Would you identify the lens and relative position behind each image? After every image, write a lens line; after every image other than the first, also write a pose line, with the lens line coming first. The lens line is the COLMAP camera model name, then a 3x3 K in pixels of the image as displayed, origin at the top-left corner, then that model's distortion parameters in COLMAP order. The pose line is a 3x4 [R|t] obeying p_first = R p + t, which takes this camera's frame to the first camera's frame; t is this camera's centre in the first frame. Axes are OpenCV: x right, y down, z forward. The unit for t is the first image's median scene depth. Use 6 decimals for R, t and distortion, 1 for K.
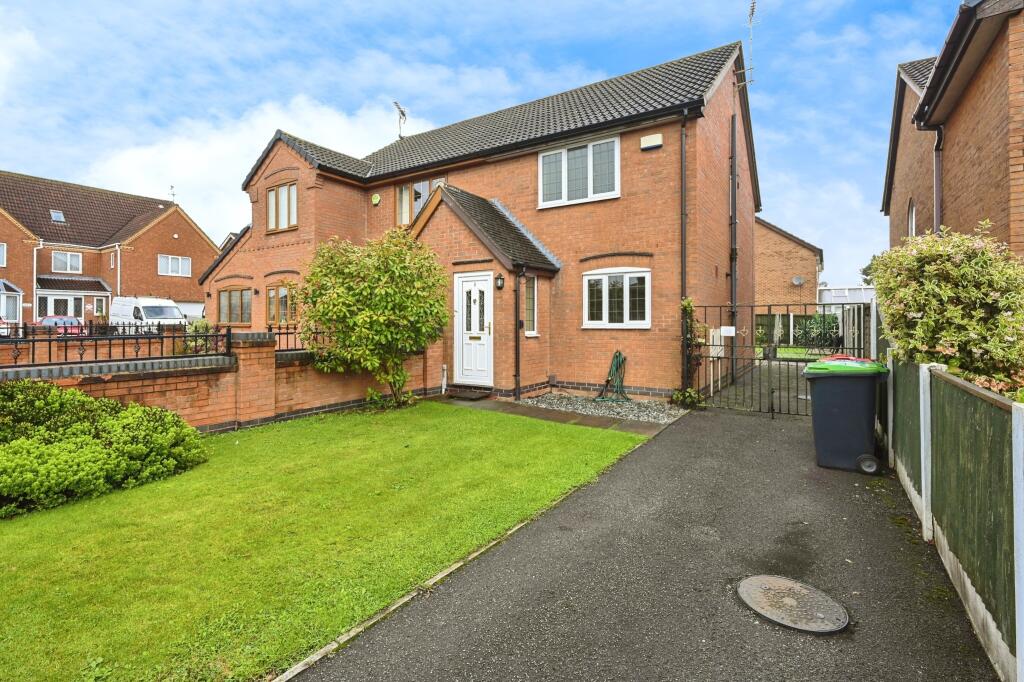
lens RADIAL K [[480.8, 0, 511.9], [0, 480.8, 332.0], [0, 0, 1]] dist [0.000691, 0.000039]
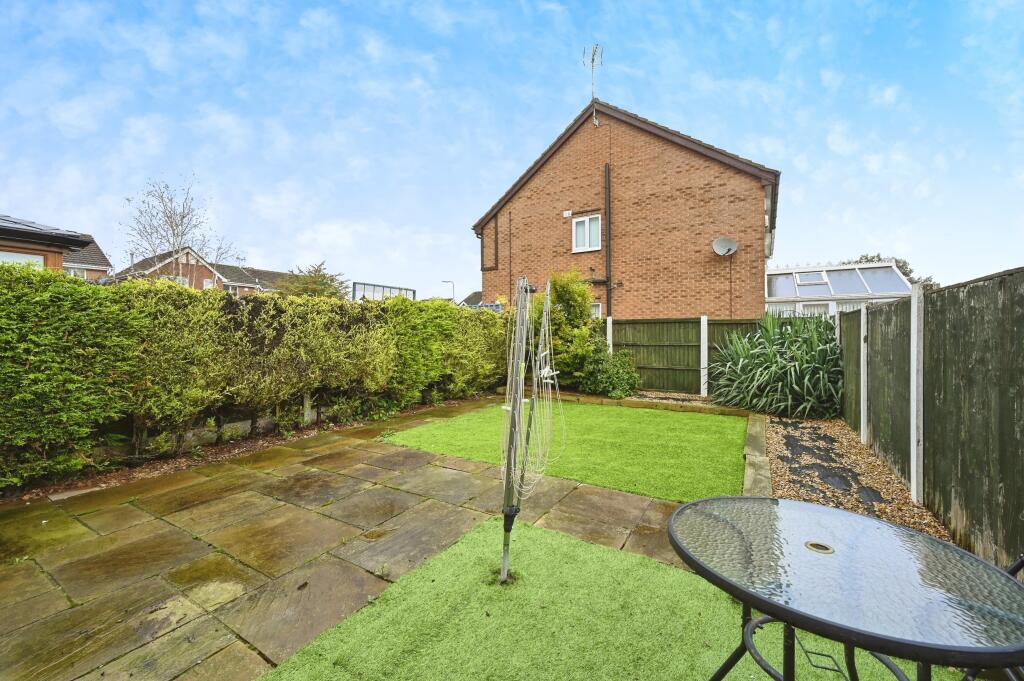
lens RADIAL K [[418.1, 0, 512.8], [0, 418.1, 340.4], [0, 0, 1]] dist [-0.000259, -0.000010]
pose [[0.999093, 0.000828, 0.042565, 0.379515], [-0.000434, 0.999957, -0.009283, -0.015172], [-0.042570, 0.009256, 0.999051, 0.617842]]
